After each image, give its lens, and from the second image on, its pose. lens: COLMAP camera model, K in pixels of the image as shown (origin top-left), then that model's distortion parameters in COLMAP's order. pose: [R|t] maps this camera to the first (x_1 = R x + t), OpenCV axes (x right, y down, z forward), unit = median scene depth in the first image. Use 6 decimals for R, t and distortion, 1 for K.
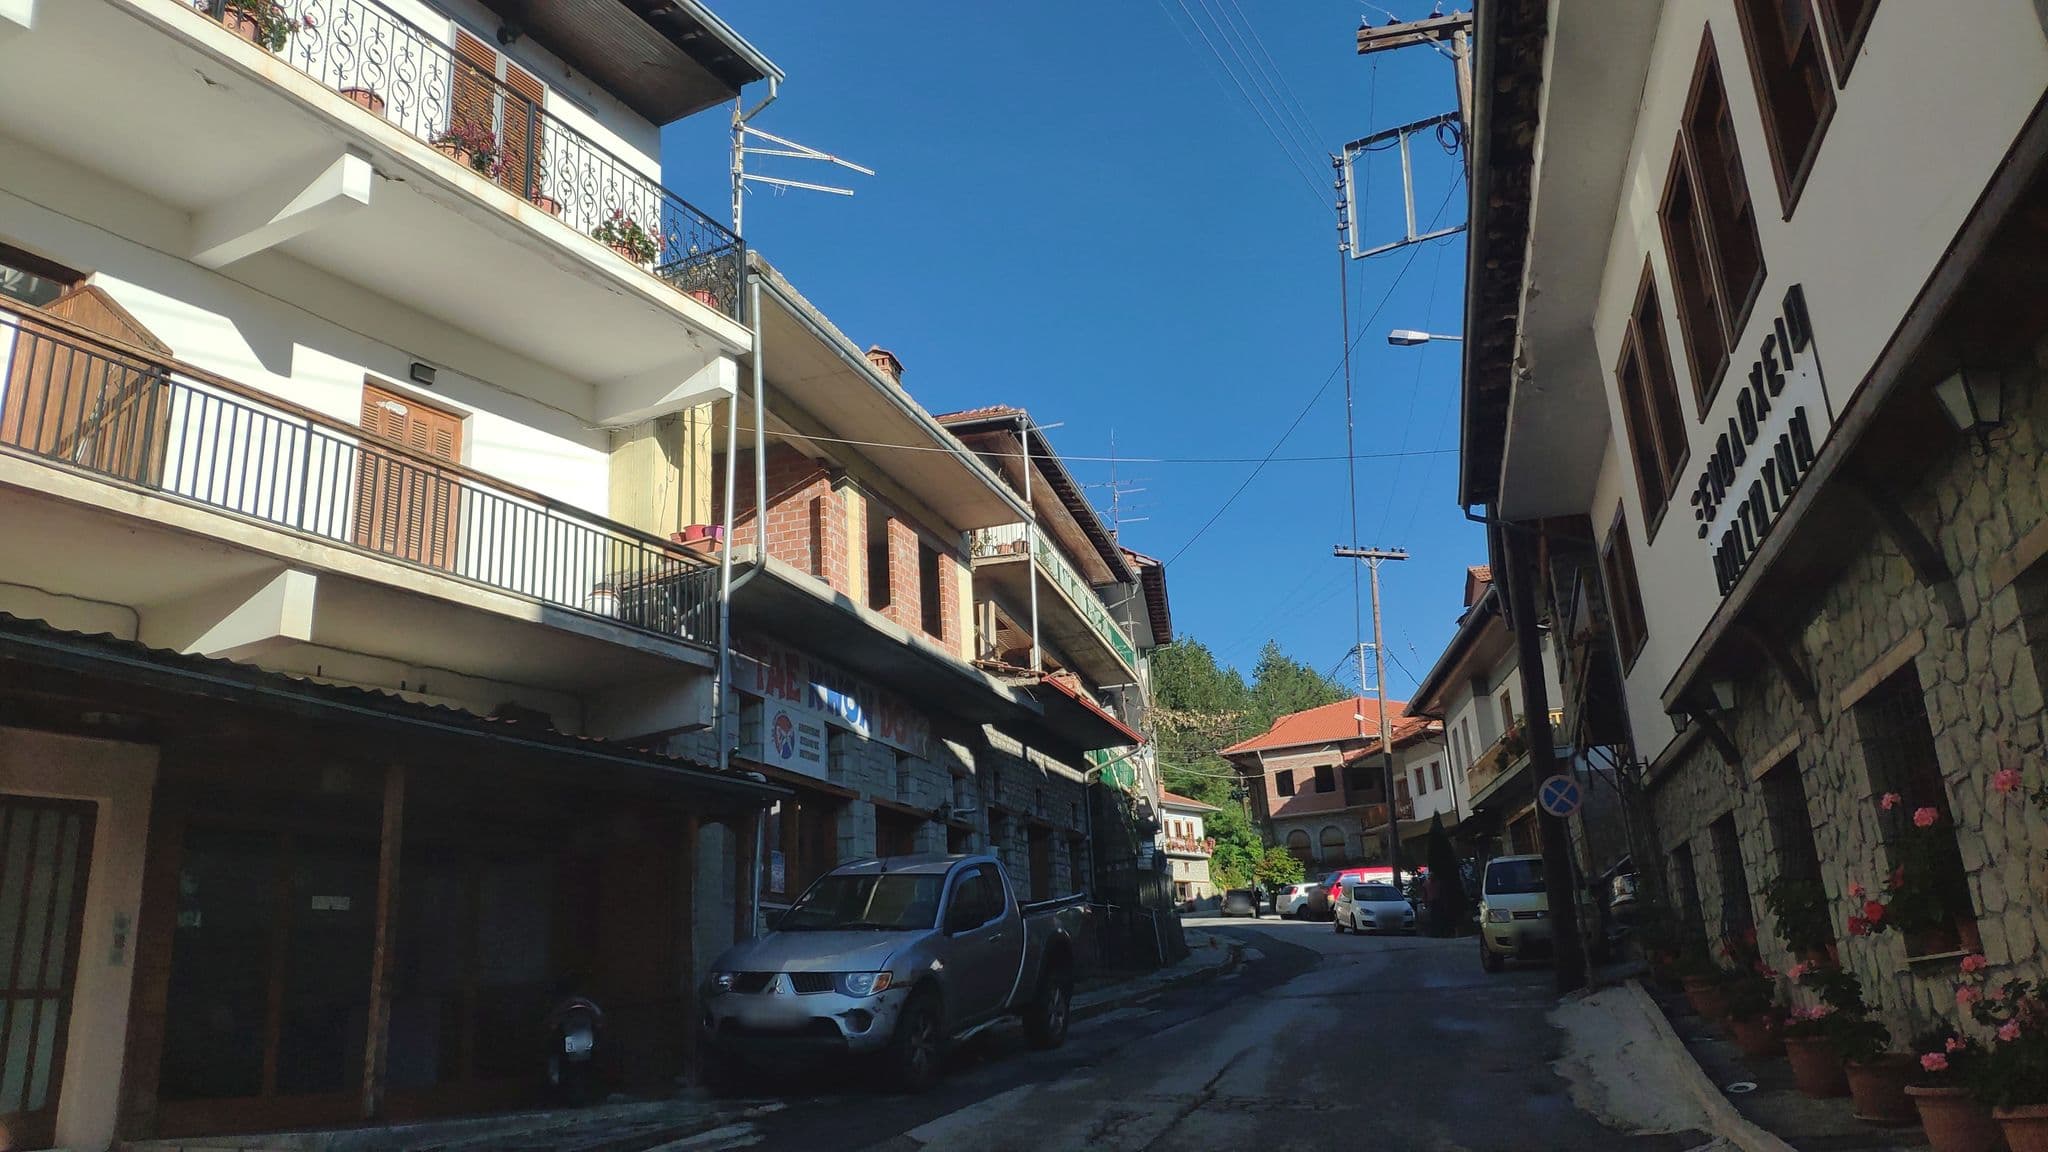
lens RADIAL K [[1454.4, 0, 1018.5], [0, 1454.4, 580.2], [0, 0, 1]] dist [0.129803, -0.271119]
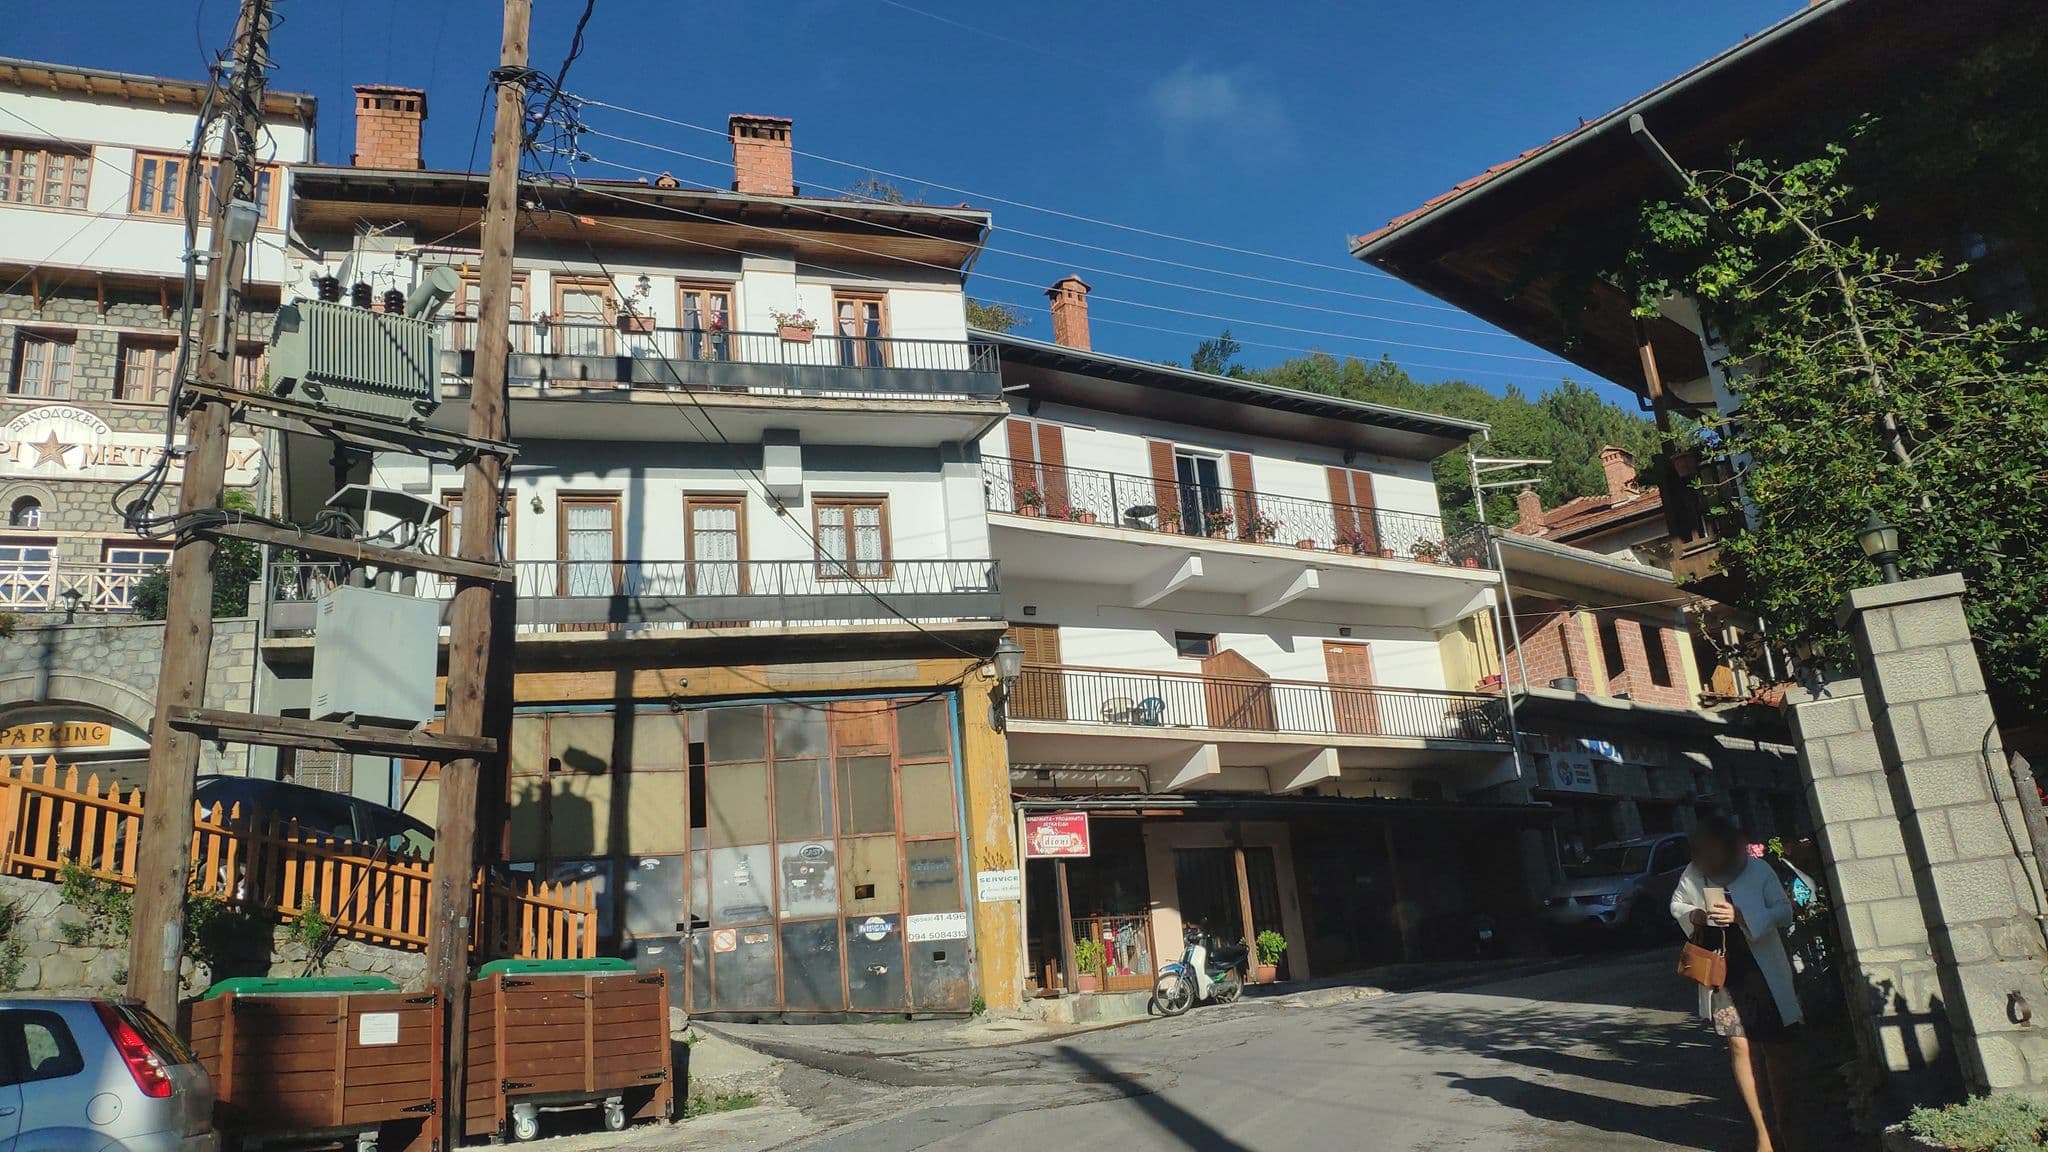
lens RADIAL K [[1454.4, 0, 1018.5], [0, 1454.4, 580.2], [0, 0, 1]] dist [0.129803, -0.271119]
pose [[0.832157, -0.186658, -0.522181, 0.296095], [0.197628, 0.979644, -0.035239, -0.212194], [0.518129, -0.073873, 0.852106, -0.958393]]
